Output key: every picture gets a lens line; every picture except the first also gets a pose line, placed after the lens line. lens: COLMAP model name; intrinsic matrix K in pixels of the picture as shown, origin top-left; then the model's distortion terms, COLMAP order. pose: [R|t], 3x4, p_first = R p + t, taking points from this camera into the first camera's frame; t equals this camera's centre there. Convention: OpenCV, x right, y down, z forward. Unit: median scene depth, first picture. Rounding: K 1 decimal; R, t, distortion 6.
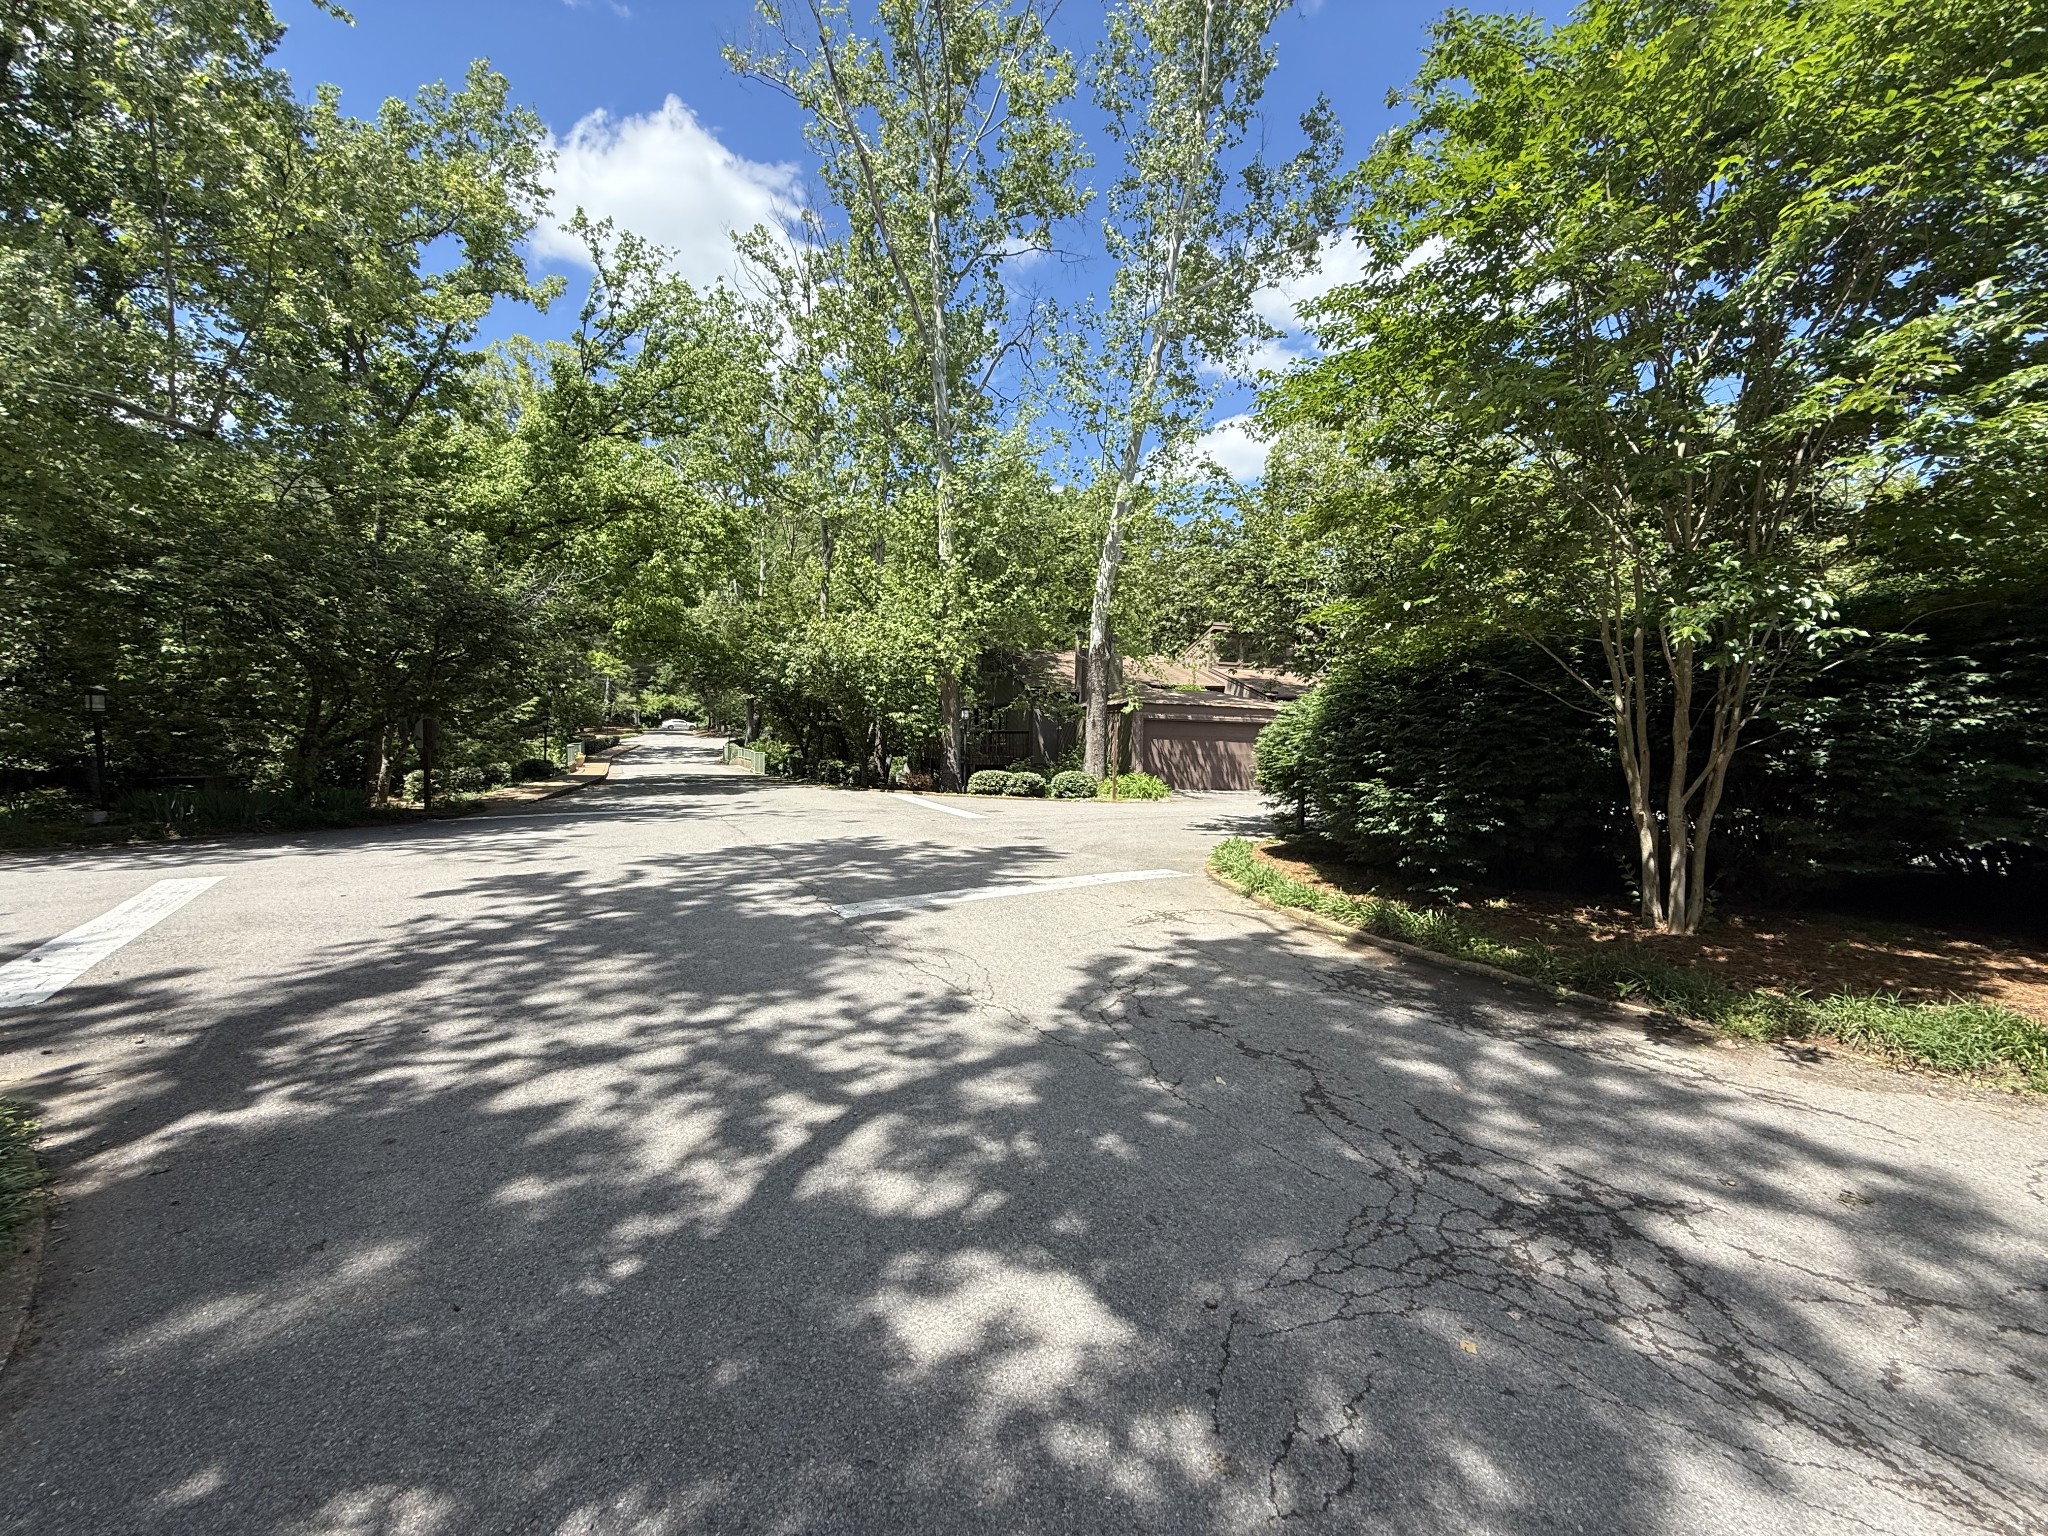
lens RADIAL K [[817.4, 0, 1024.0], [0, 817.4, 768.0], [0, 0, 1]] dist [0.000524, -0.000246]
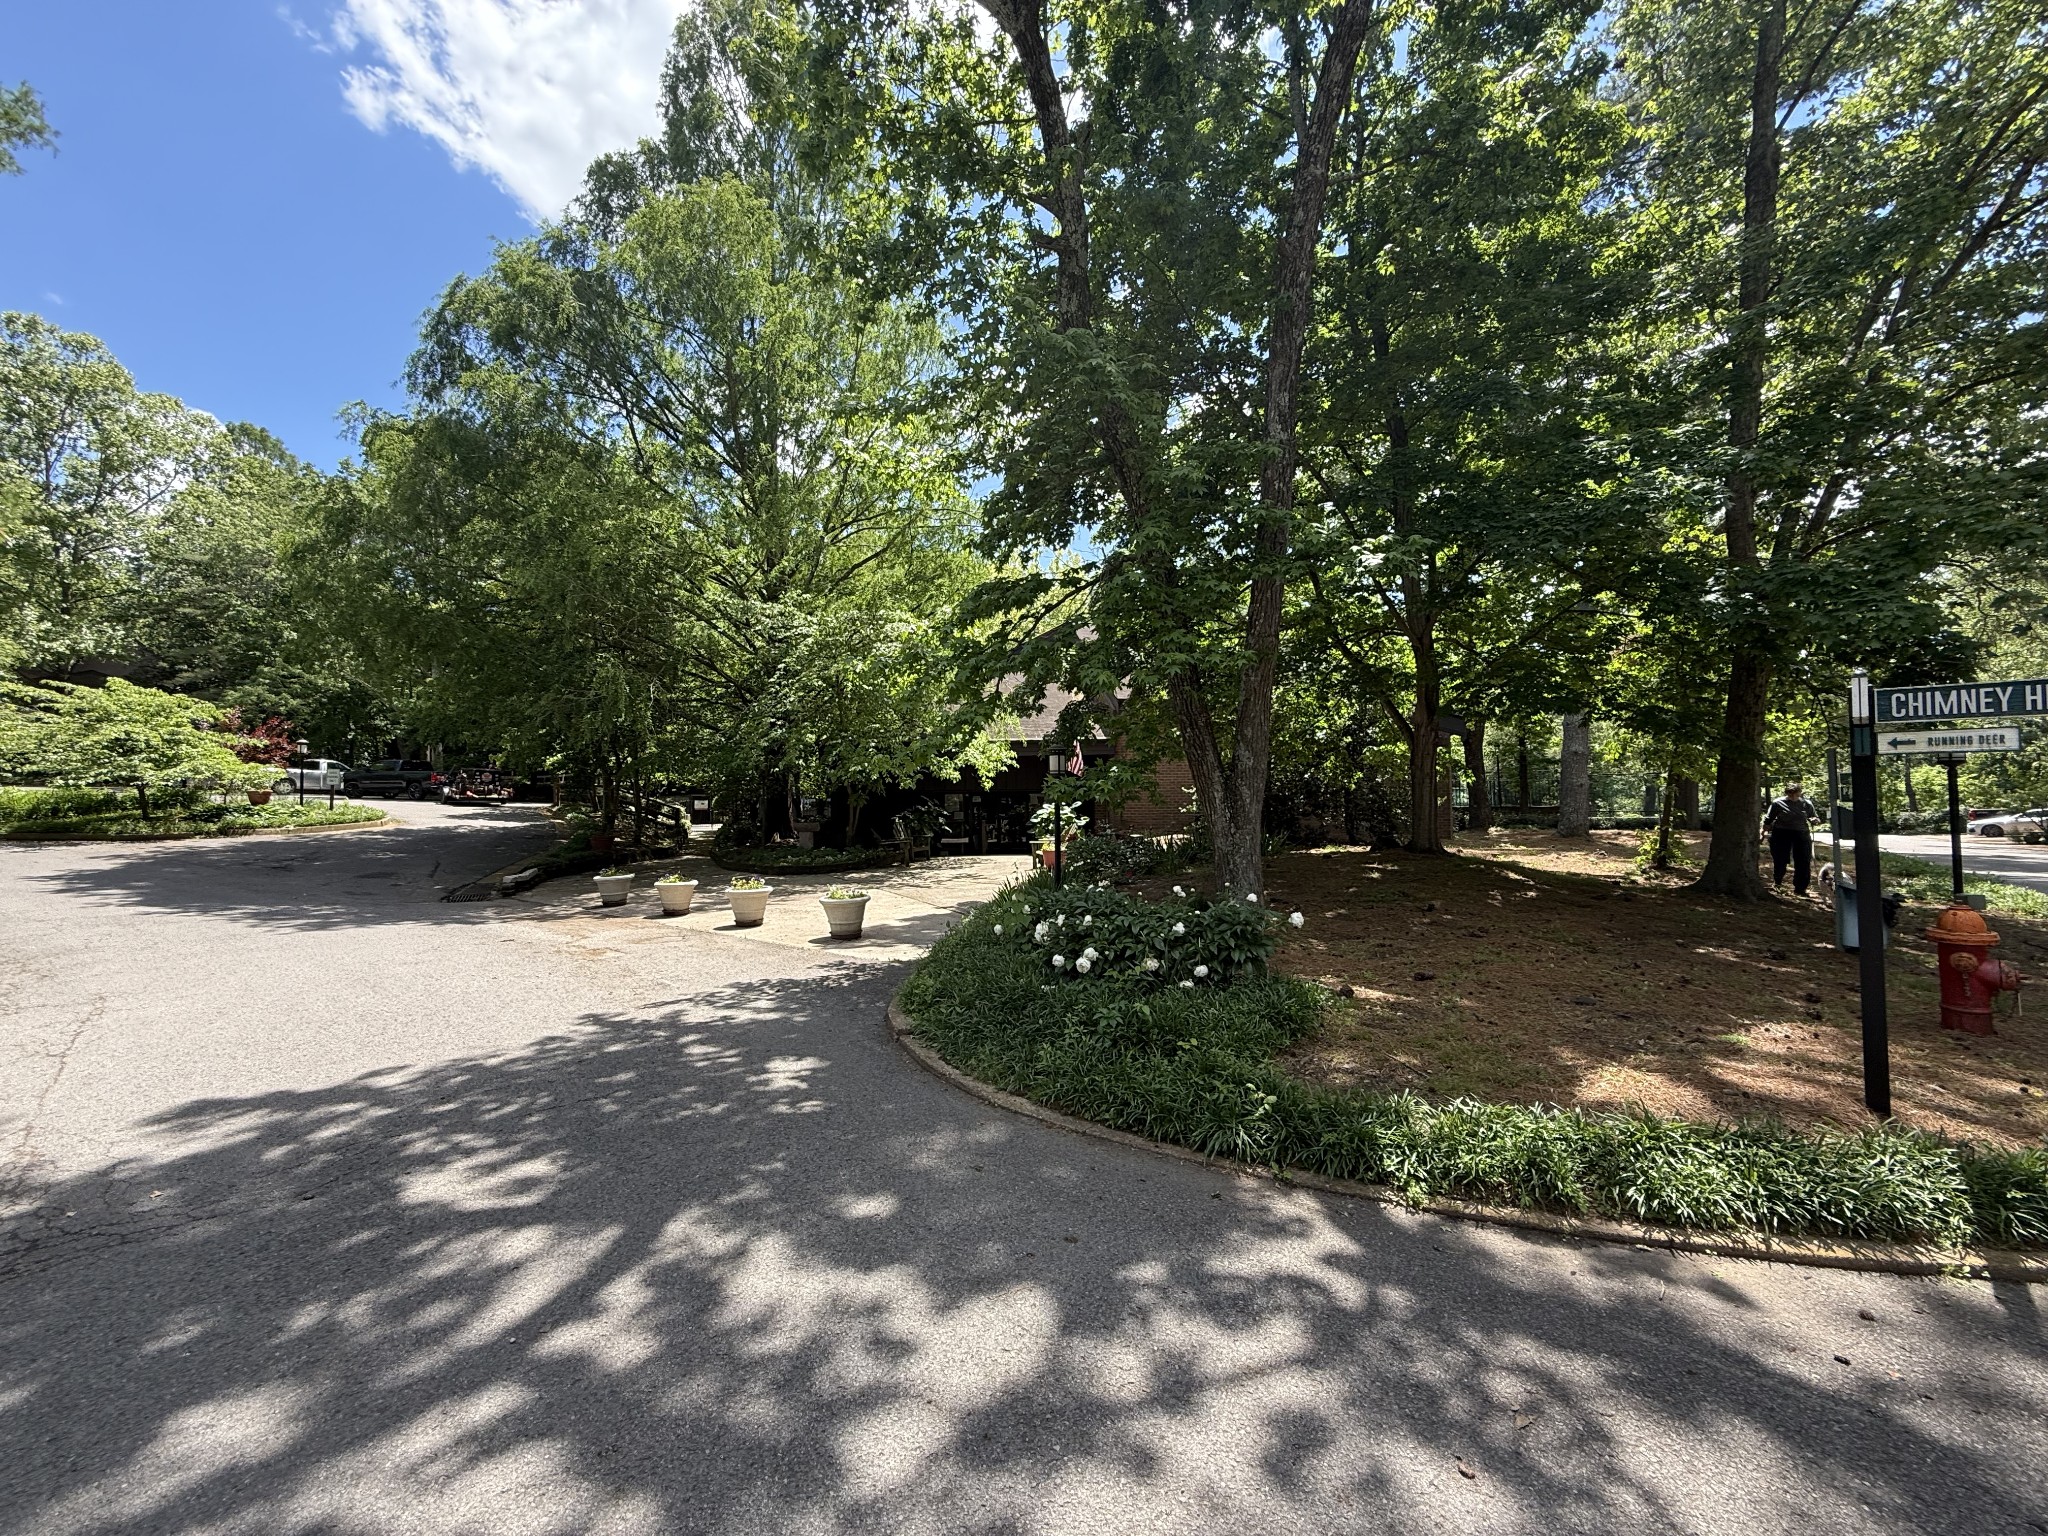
lens RADIAL K [[817.4, 0, 1024.0], [0, 817.4, 768.0], [0, 0, 1]] dist [0.000524, -0.000246]
pose [[-0.988184, -0.013305, -0.152695, -0.155110], [-0.012091, 0.999887, -0.008880, -0.020907], [0.152796, -0.006928, -0.988233, 0.527146]]
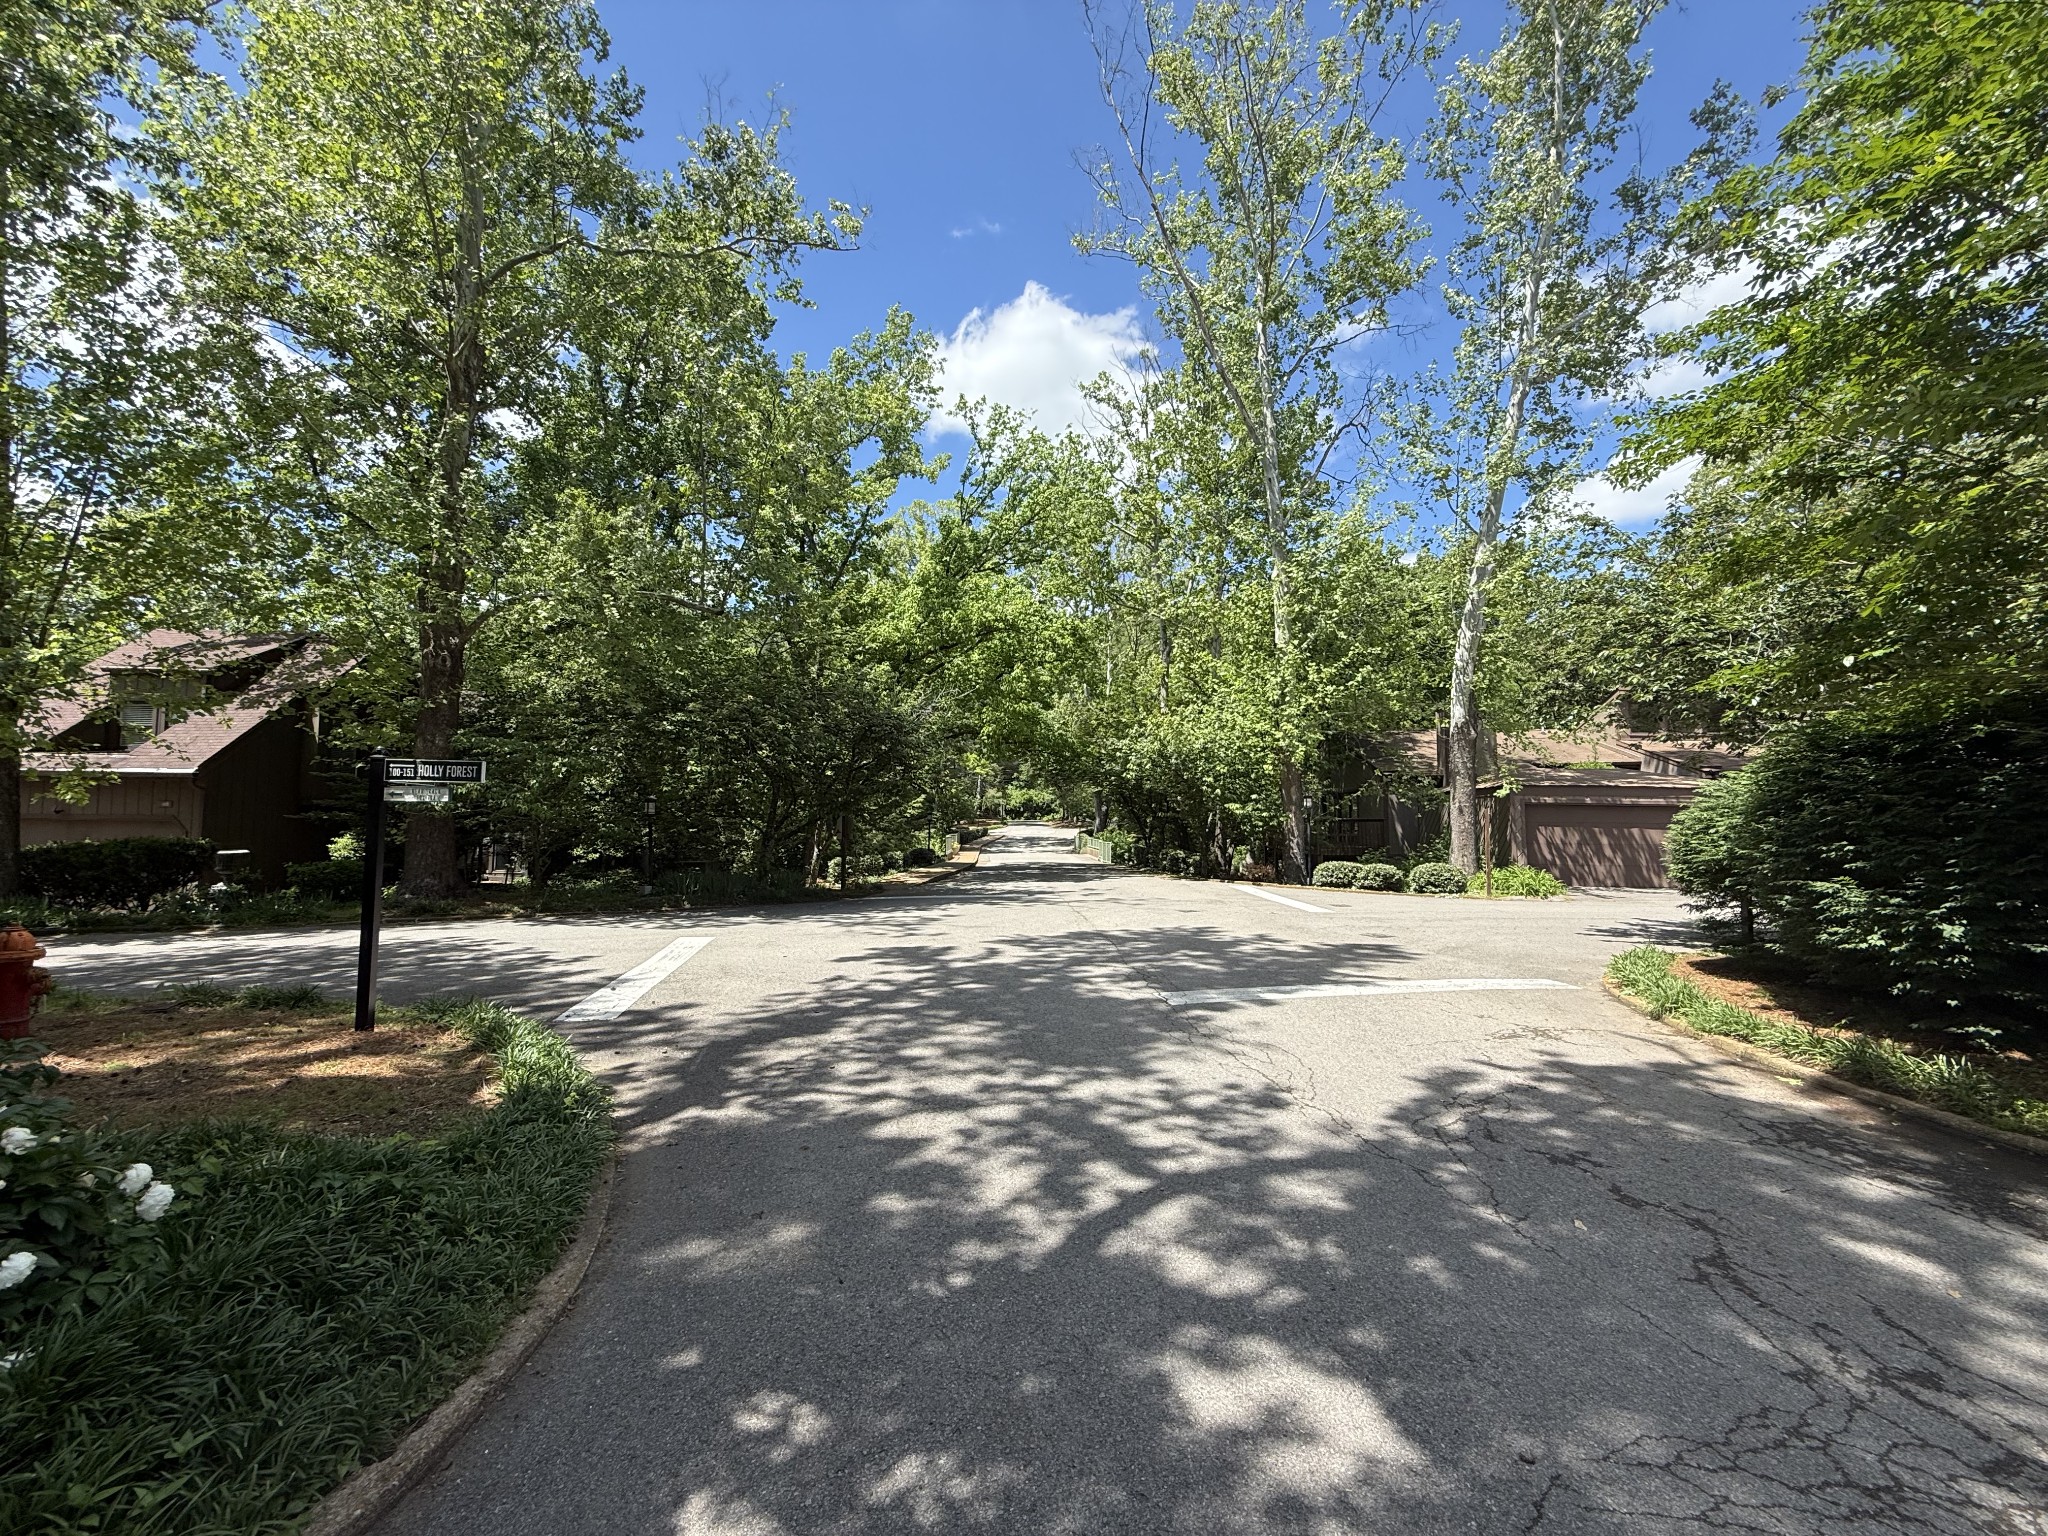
lens RADIAL K [[817.4, 0, 1024.0], [0, 817.4, 768.0], [0, 0, 1]] dist [0.000524, -0.000246]
pose [[0.914397, -0.037515, -0.403076, 0.023013], [-0.006598, 0.994183, -0.107498, -0.000975], [0.404764, 0.100956, 0.908831, -0.026029]]
